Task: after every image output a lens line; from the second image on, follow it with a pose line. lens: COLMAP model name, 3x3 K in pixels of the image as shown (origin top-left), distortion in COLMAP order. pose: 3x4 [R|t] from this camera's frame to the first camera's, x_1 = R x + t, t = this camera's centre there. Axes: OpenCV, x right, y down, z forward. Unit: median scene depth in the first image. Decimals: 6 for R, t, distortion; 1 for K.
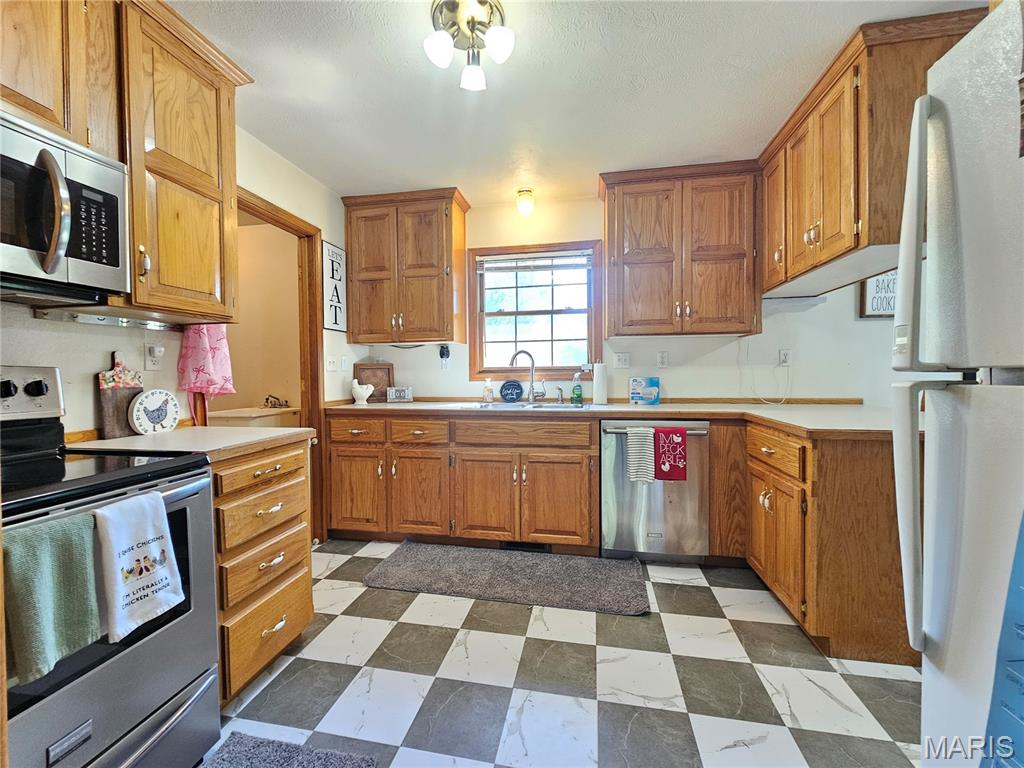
lens RADIAL K [[418.1, 0, 505.4], [0, 418.1, 382.6], [0, 0, 1]] dist [0.001723, 0.000625]
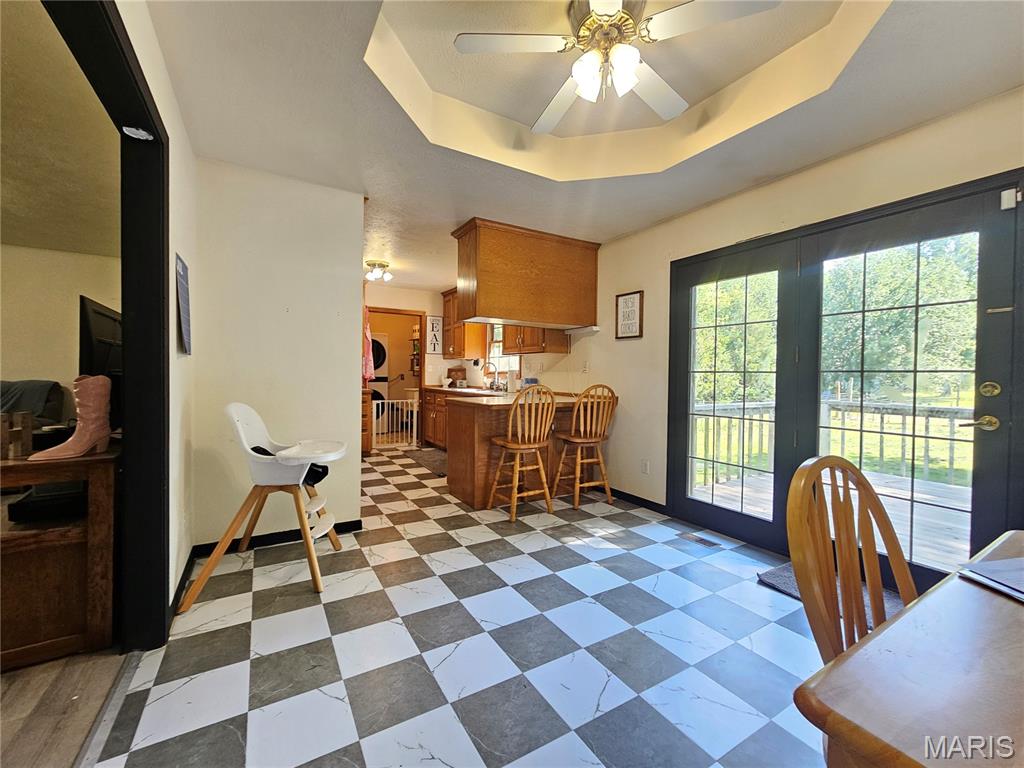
lens RADIAL K [[418.1, 0, 505.1], [0, 418.1, 384.3], [0, 0, 1]] dist [0.001723, 0.000625]
pose [[0.658146, 0.035055, -0.752074, 1.676238], [-0.033452, 0.999291, 0.017305, -0.014613], [0.752147, 0.013769, 0.658852, -0.210845]]
